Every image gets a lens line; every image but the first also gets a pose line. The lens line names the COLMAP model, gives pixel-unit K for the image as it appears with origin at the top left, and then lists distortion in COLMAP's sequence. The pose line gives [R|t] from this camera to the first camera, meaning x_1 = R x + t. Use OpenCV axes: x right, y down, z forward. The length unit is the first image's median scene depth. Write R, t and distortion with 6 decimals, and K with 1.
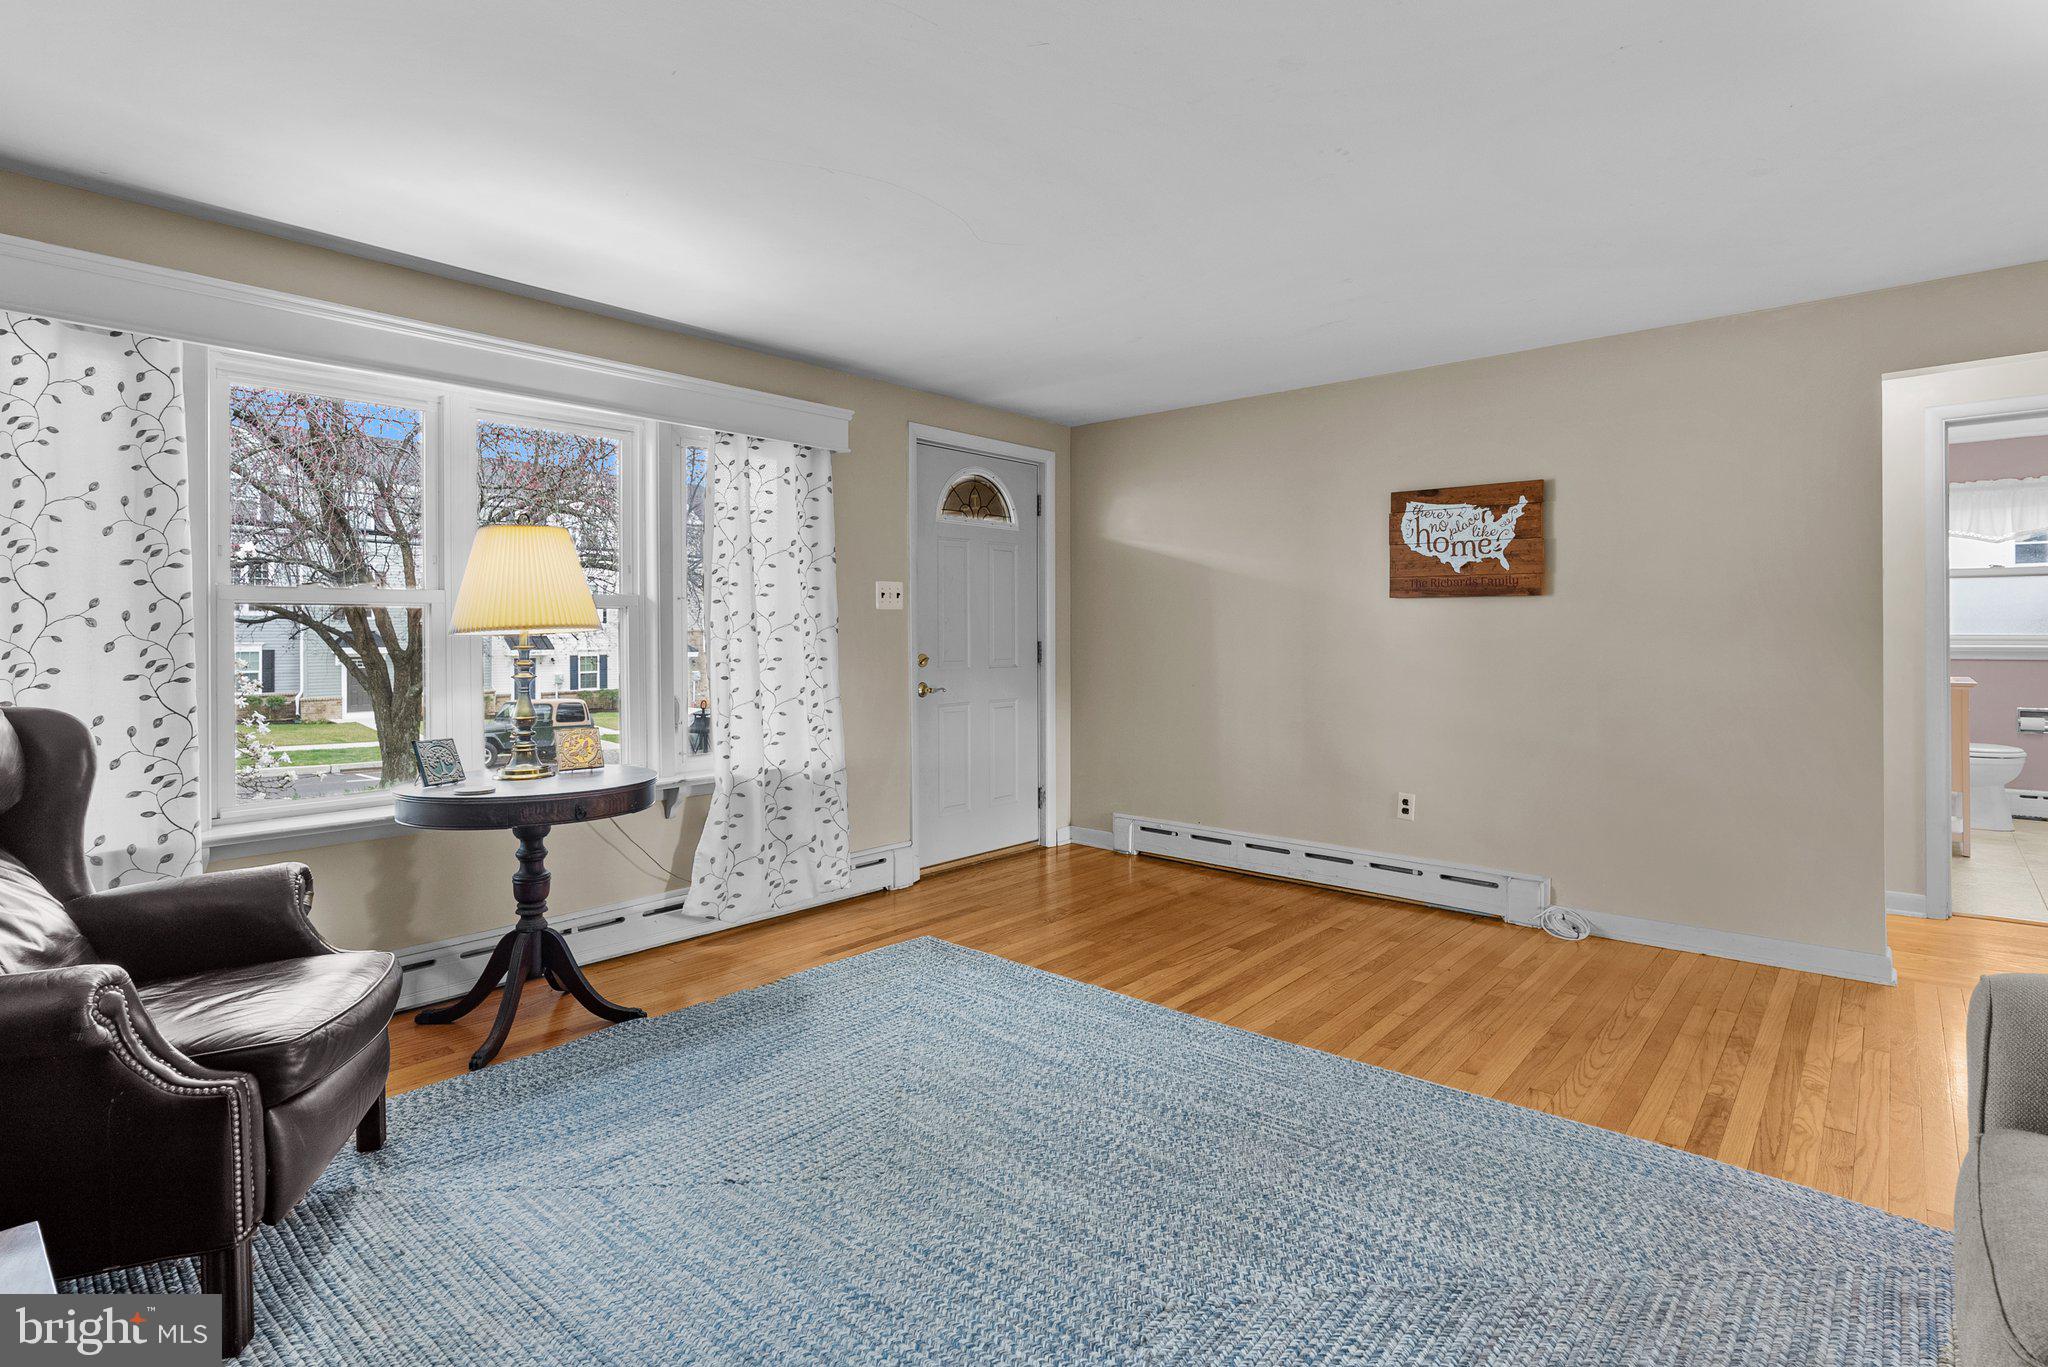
lens RADIAL K [[989.3, 0, 1057.0], [0, 989.3, 647.3], [0, 0, 1]] dist [-0.011085, 0.000153]
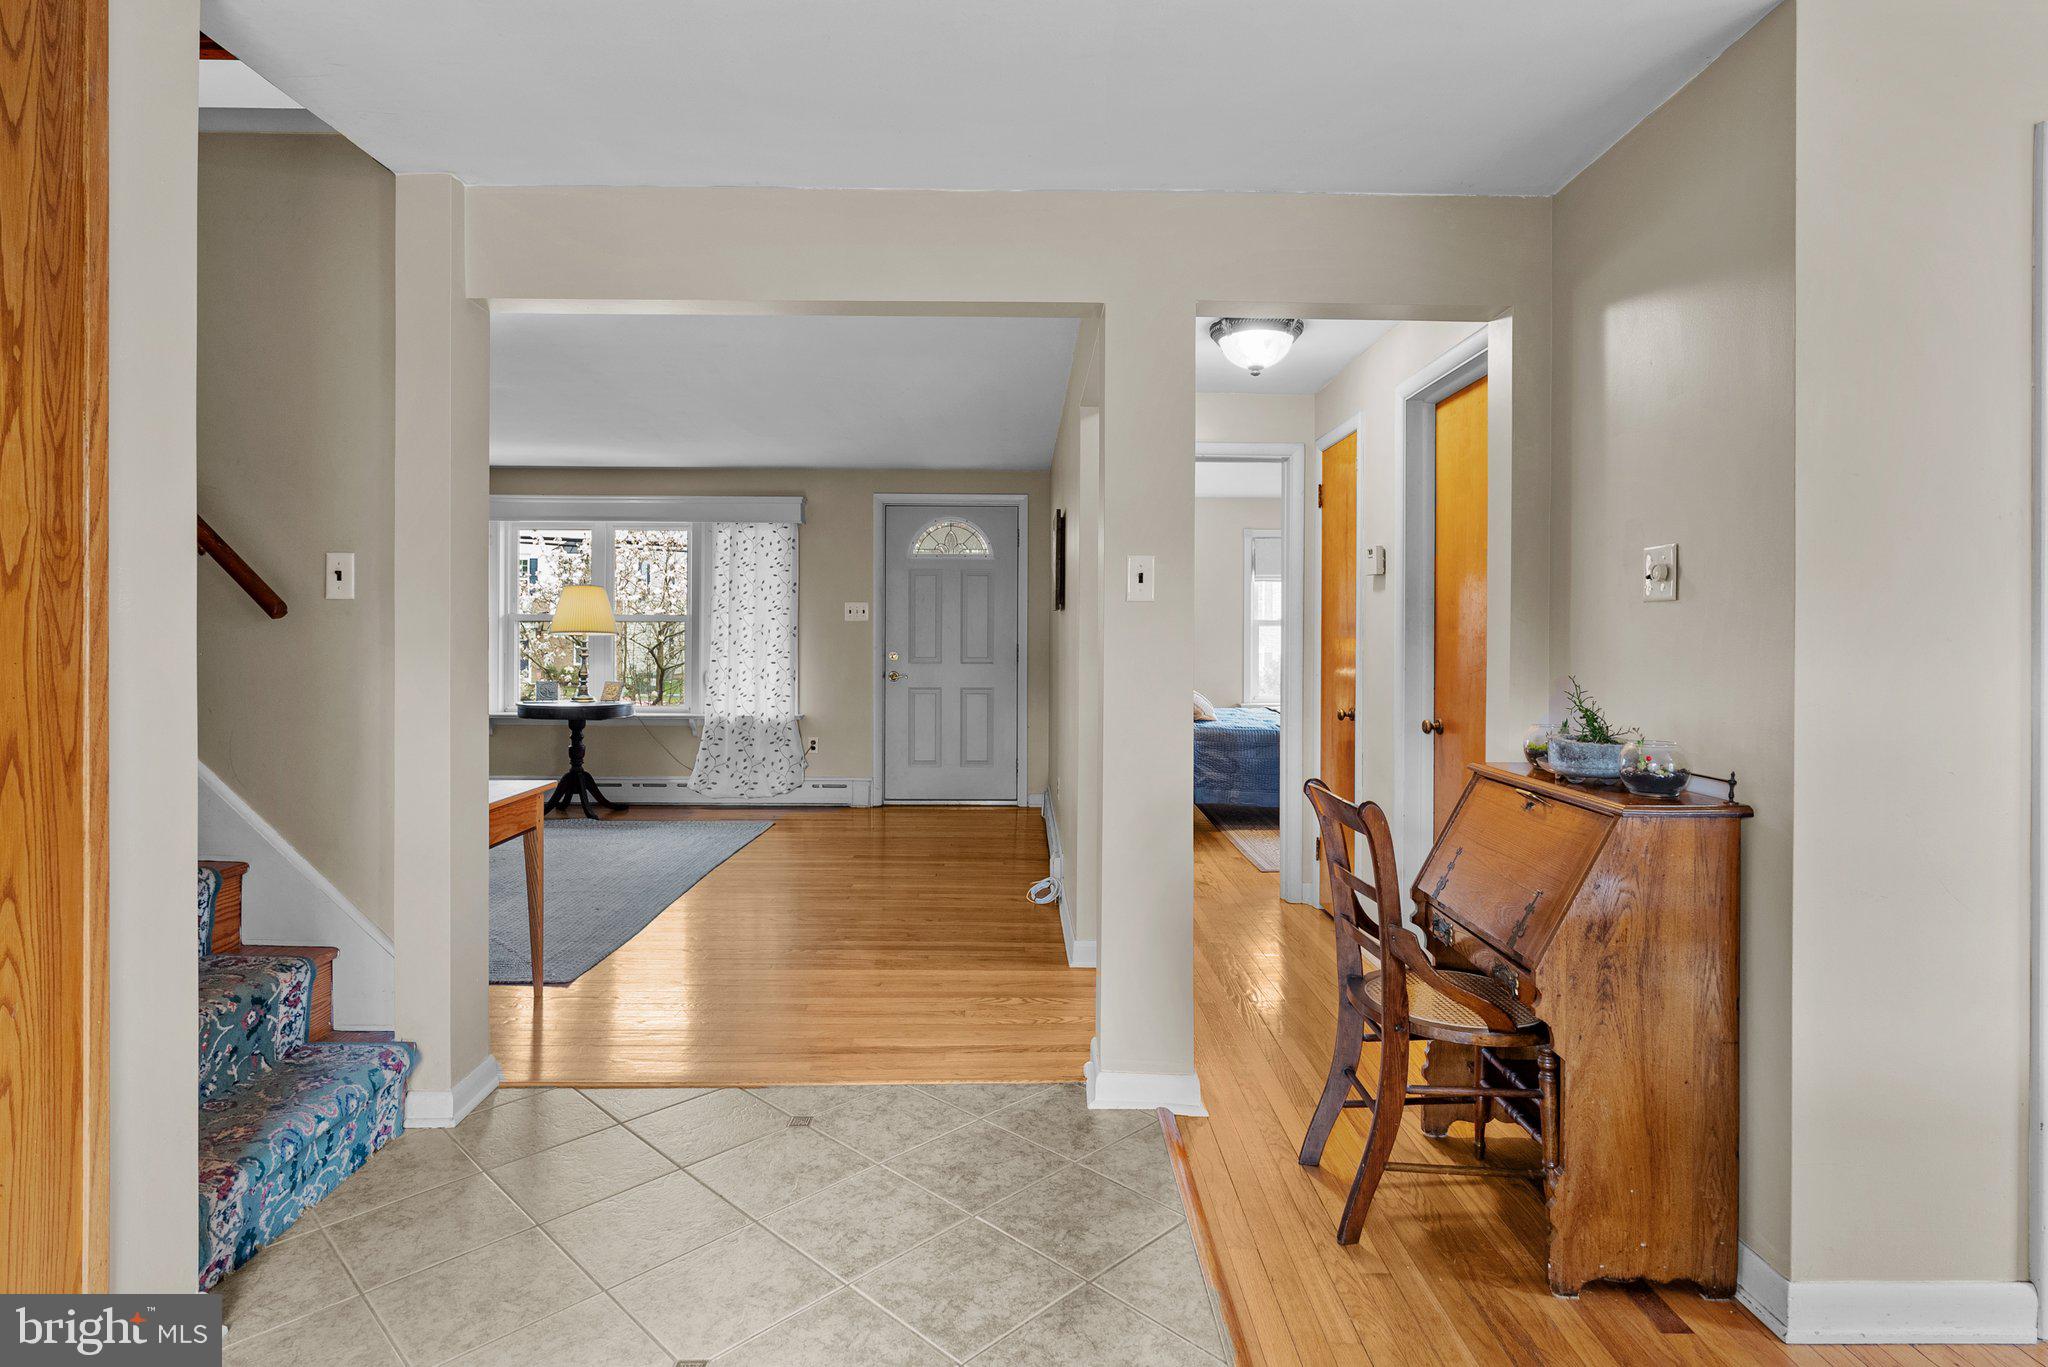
lens RADIAL K [[1043.1, 0, 1042.3], [0, 1043.1, 643.4], [0, 0, 1]] dist [-0.010548, 0.004437]
pose [[0.669318, 0.011857, -0.742881, 1.733590], [-0.020325, 0.999791, -0.002355, -0.009611], [0.742698, 0.016676, 0.669419, 0.212651]]
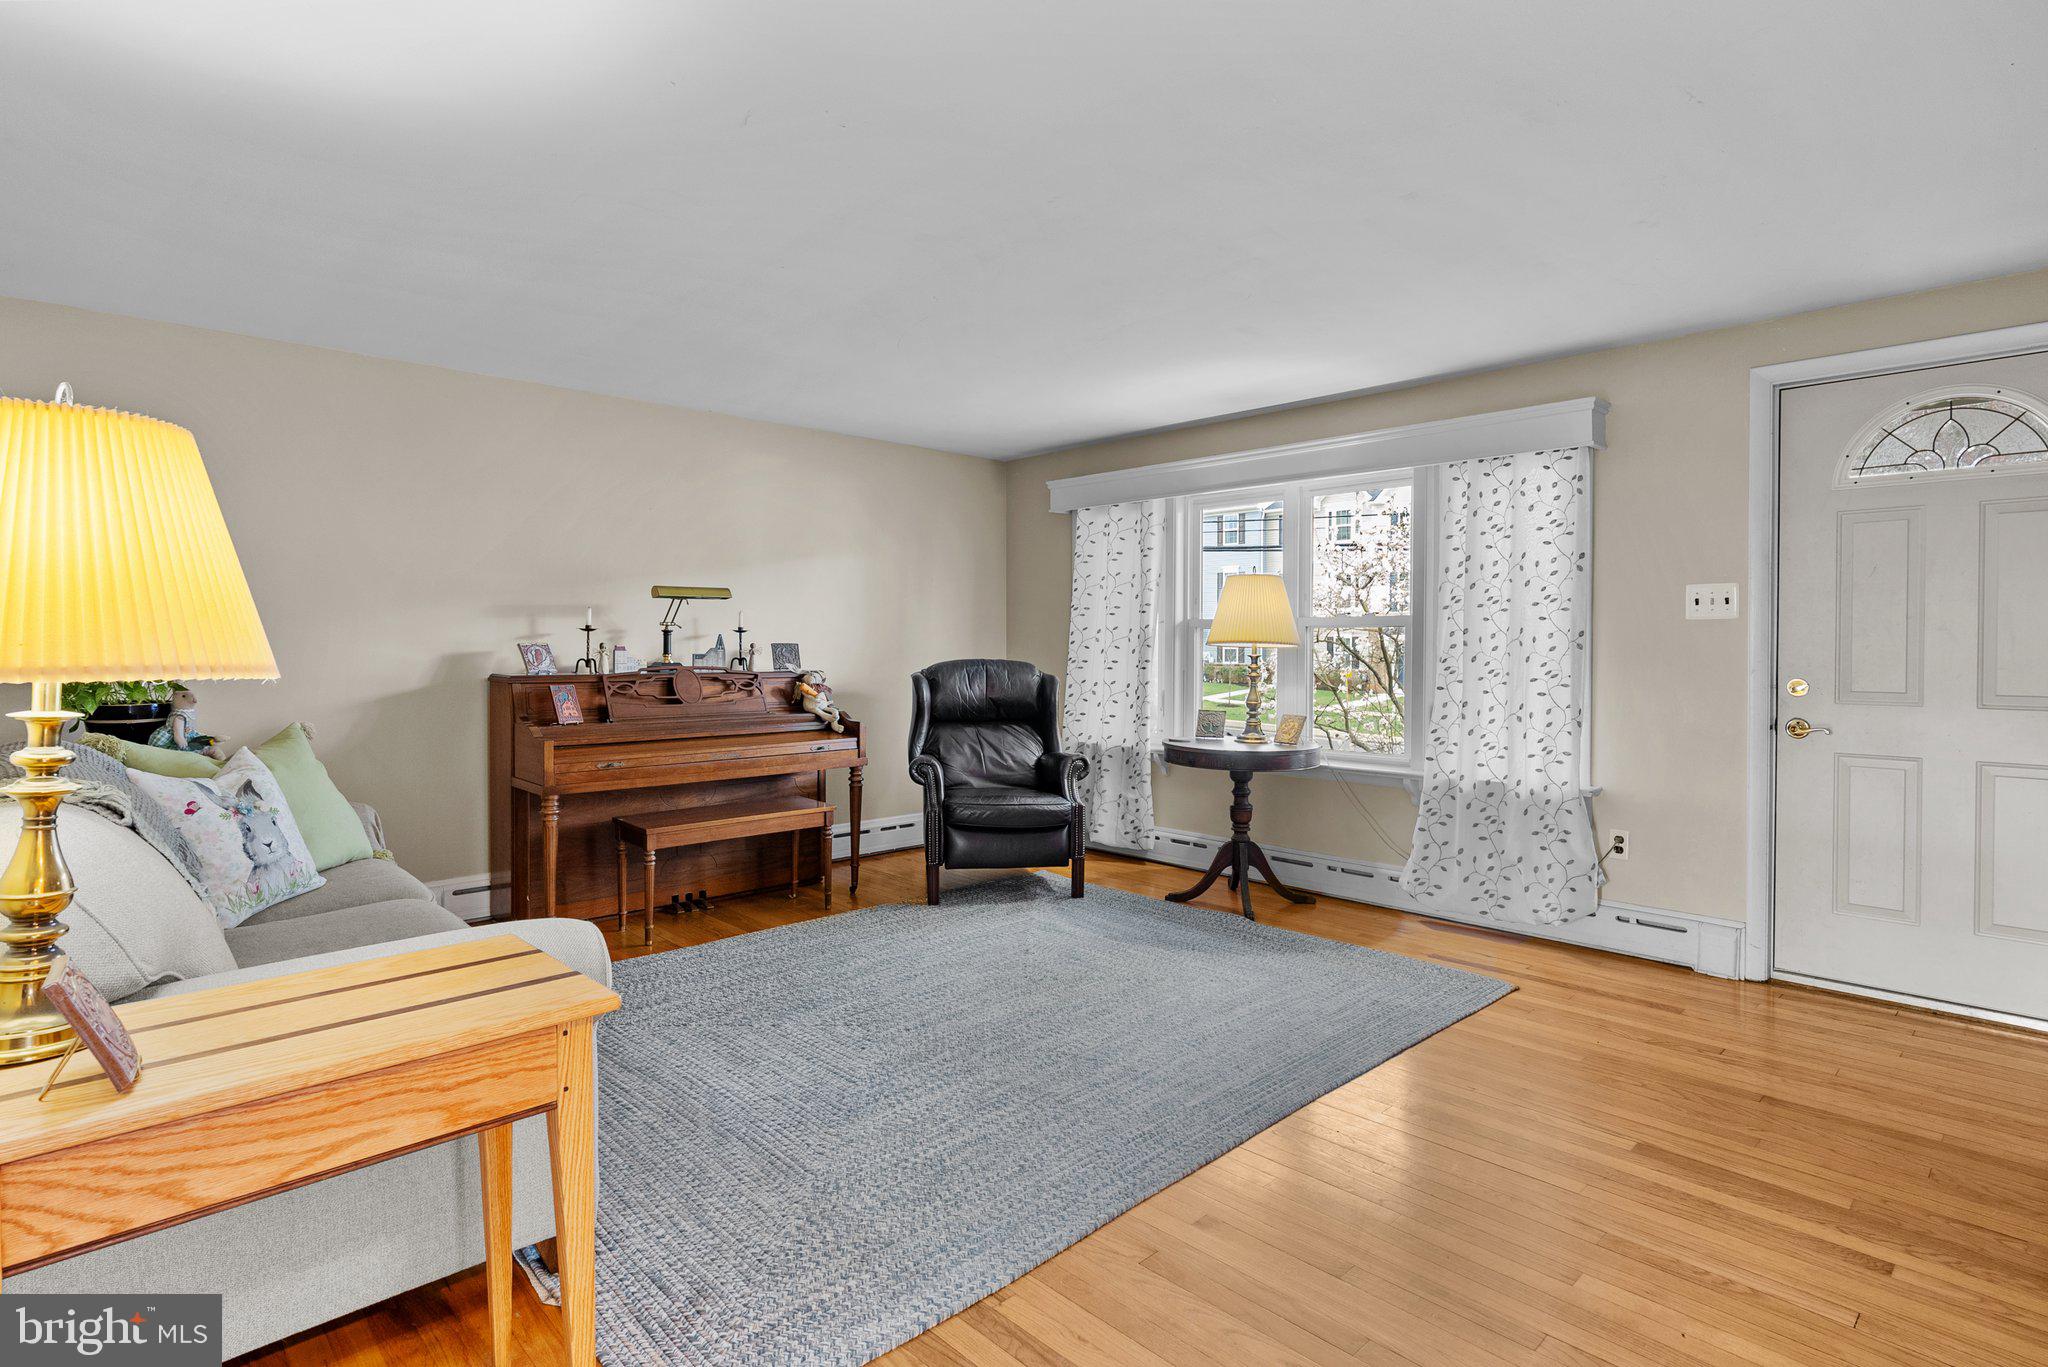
lens RADIAL K [[1043.1, 0, 1022.0], [0, 1043.1, 659.8], [0, 0, 1]] dist [-0.010548, 0.004437]
pose [[-0.107216, 0.018998, -0.994054, 1.032700], [-0.015800, 0.999659, 0.020809, -0.020976], [0.994110, 0.017937, -0.106880, 0.782566]]
